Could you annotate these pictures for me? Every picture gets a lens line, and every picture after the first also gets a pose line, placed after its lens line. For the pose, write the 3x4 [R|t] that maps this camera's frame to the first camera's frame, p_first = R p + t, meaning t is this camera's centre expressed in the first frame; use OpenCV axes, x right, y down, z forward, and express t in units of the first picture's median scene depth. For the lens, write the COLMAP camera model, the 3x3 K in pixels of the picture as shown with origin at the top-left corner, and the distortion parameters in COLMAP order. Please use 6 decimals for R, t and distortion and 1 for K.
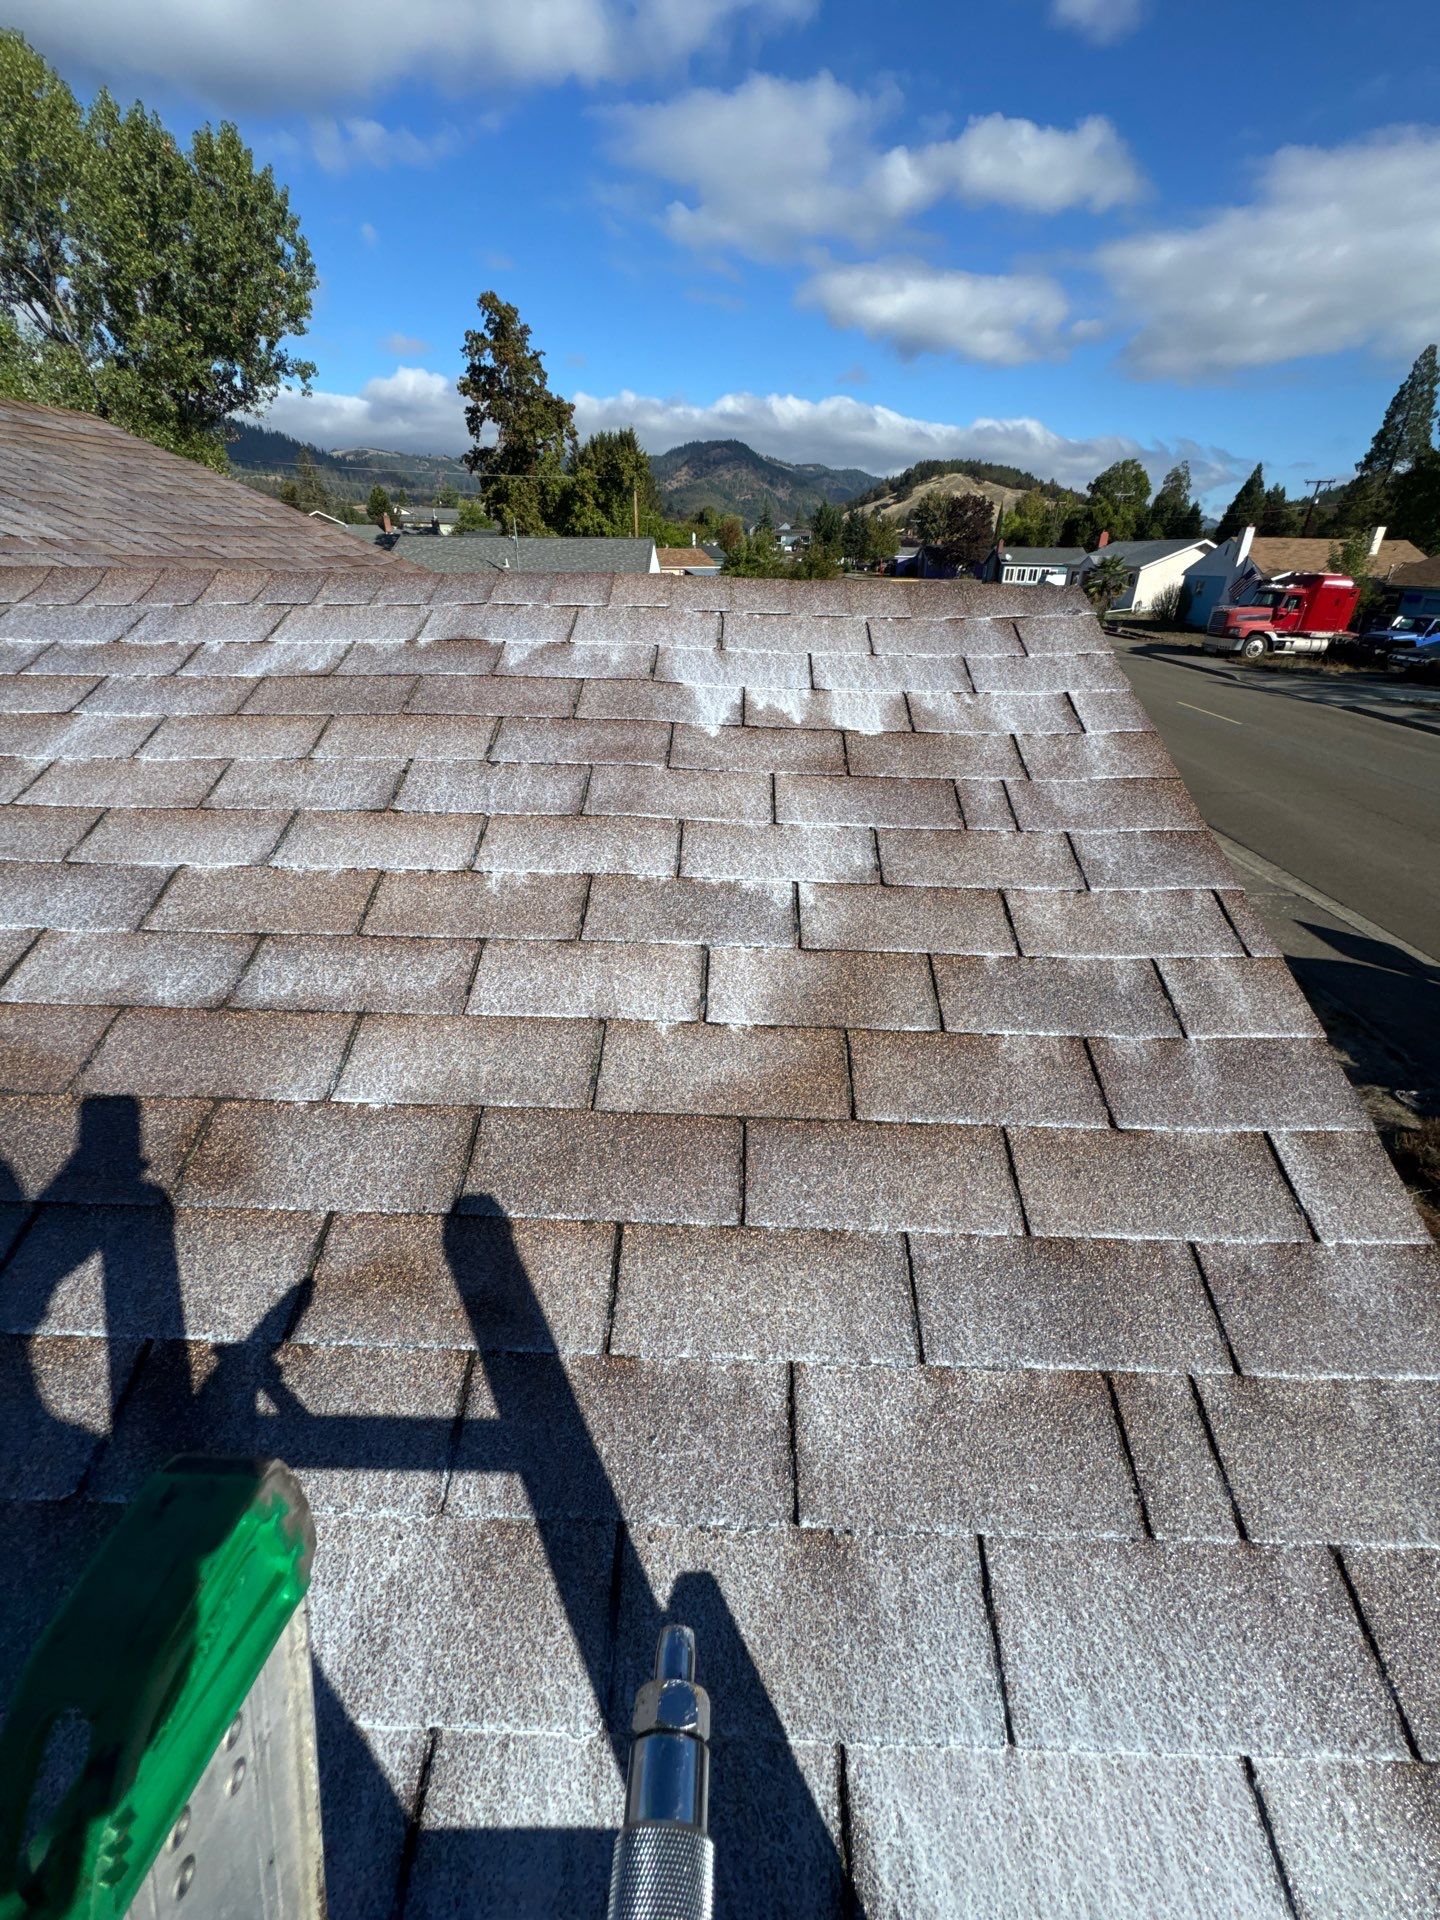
lens RADIAL K [[757.2, 0, 722.5], [0, 757.2, 972.7], [0, 0, 1]] dist [-0.008277, 0.000446]
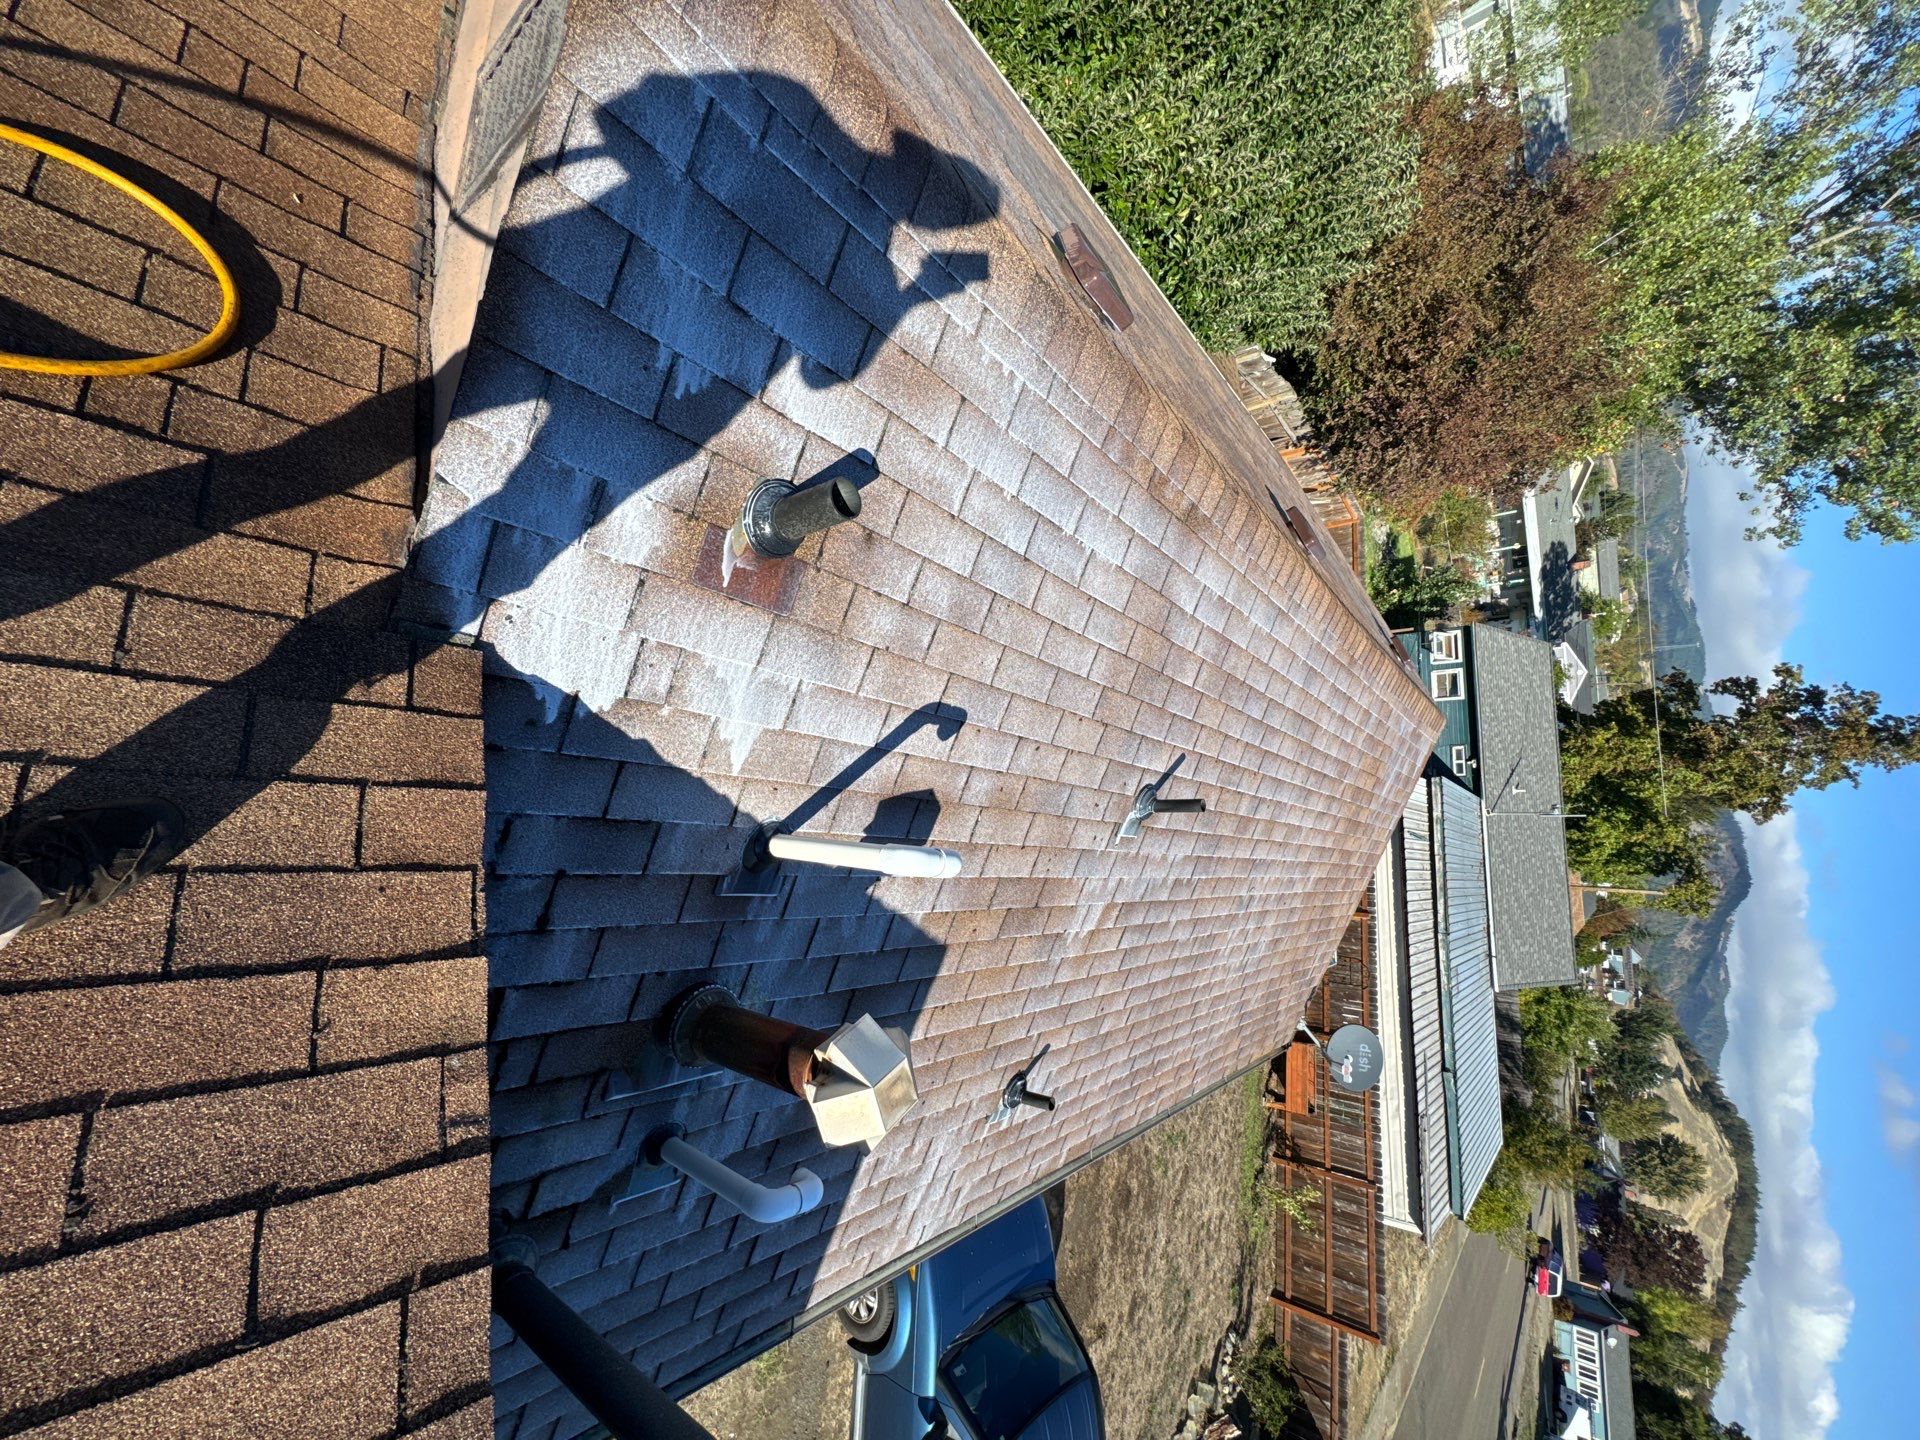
lens RADIAL K [[757.2, 0, 954.5], [0, 757.2, 721.7], [0, 0, 1]] dist [-0.008277, 0.000446]
pose [[-0.029947, 0.987614, -0.154018, -1.444871], [-0.981349, 0.000222, 0.192233, -0.889544], [0.189886, 0.156902, 0.969188, 1.021677]]
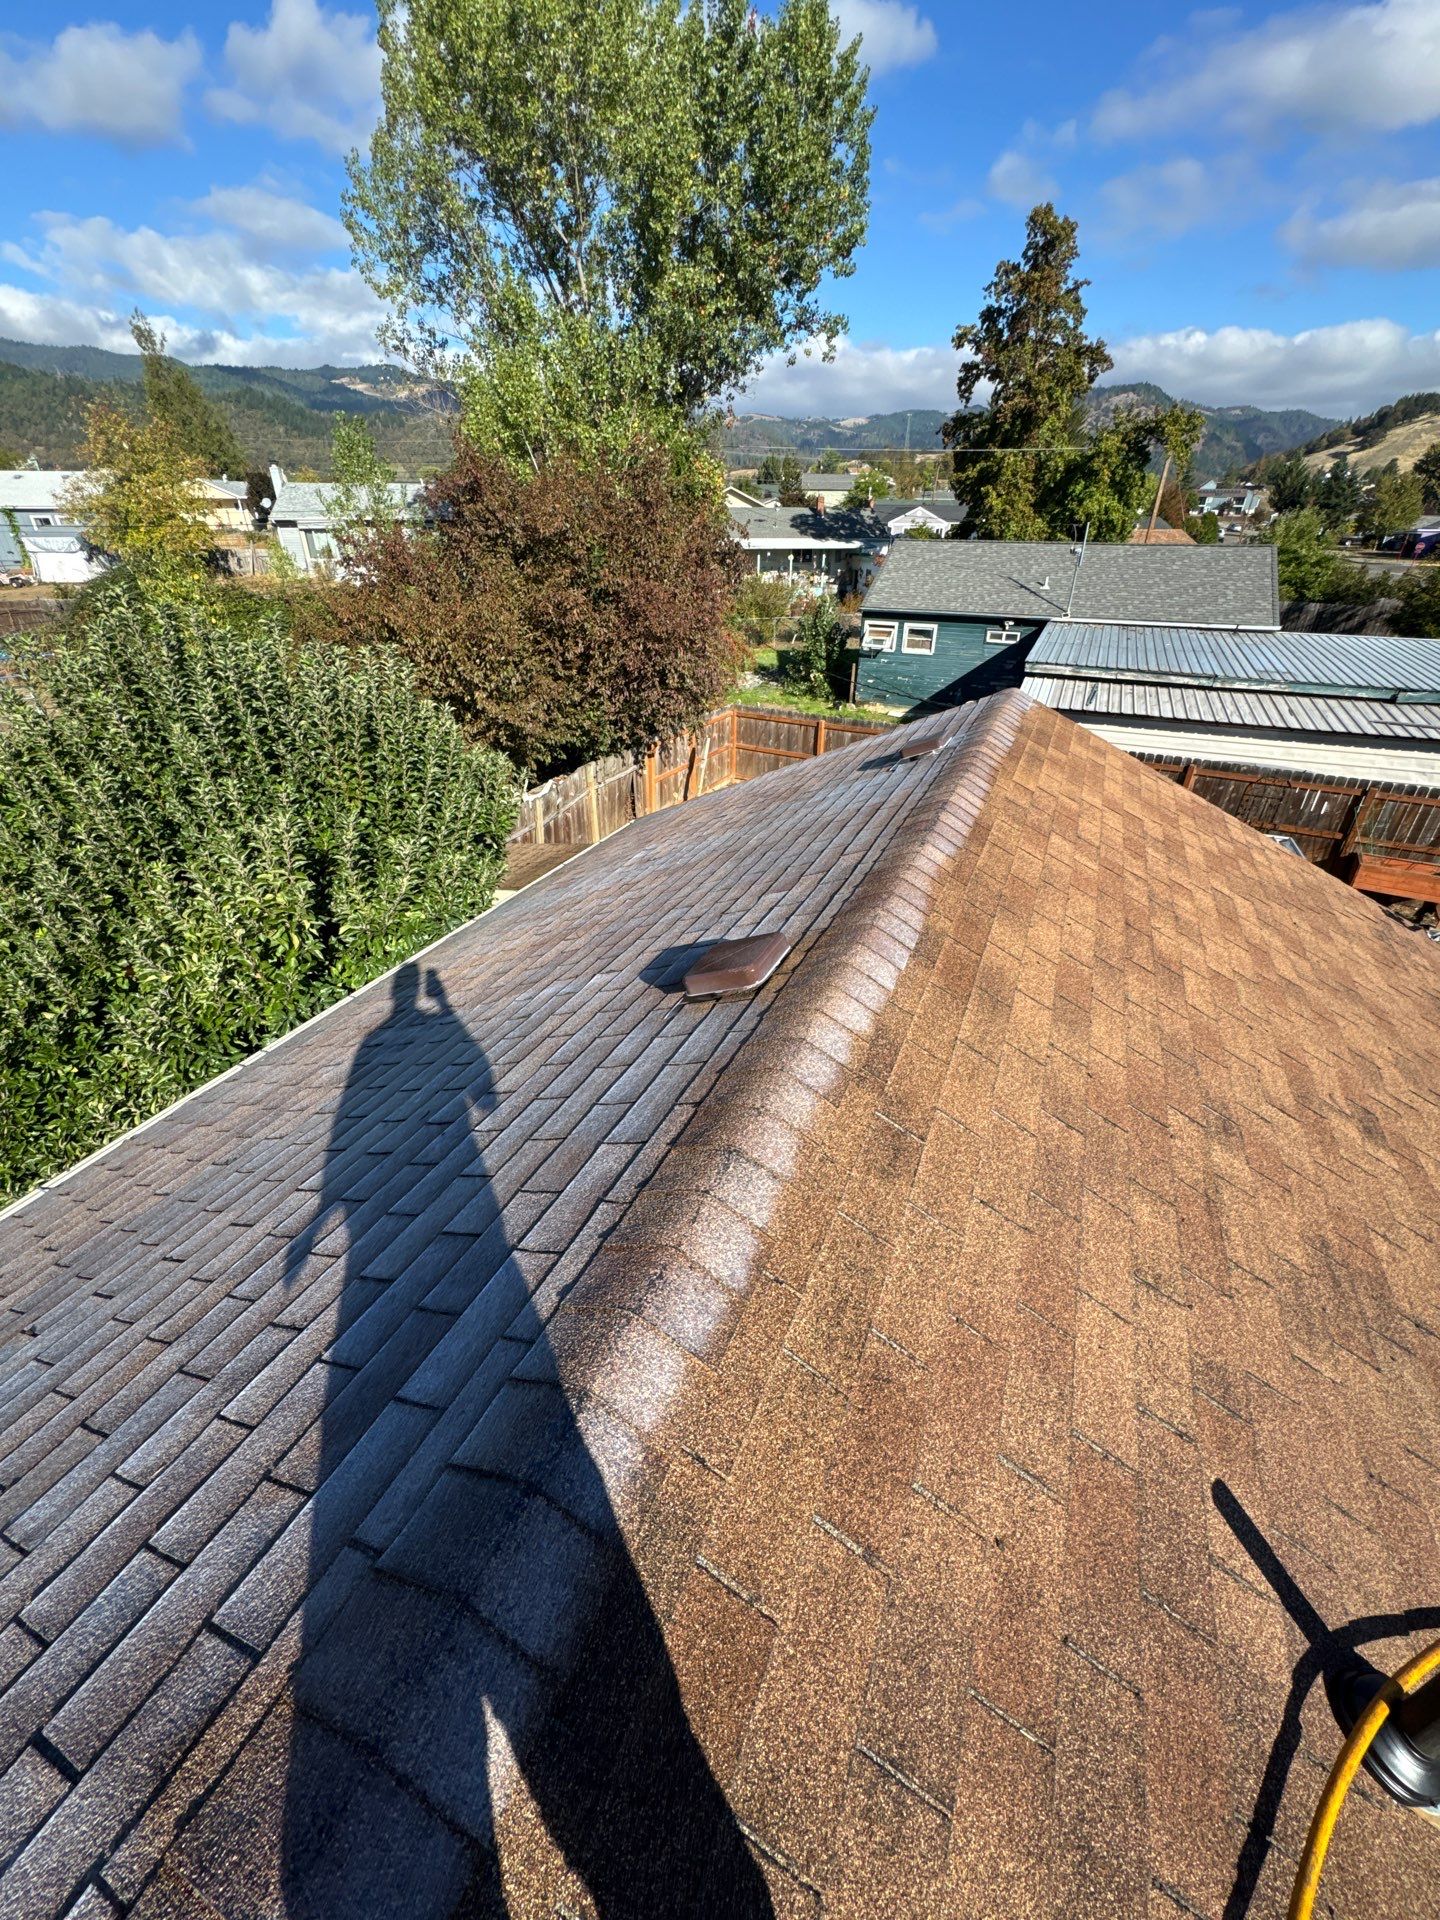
lens RADIAL K [[757.2, 0, 718.4], [0, 757.2, 963.9], [0, 0, 1]] dist [-0.008277, 0.000446]
pose [[0.918089, 0.194863, -0.345168, -1.659598], [-0.184291, 0.980816, 0.063532, -1.166070], [0.350926, 0.005283, 0.936388, 1.484473]]
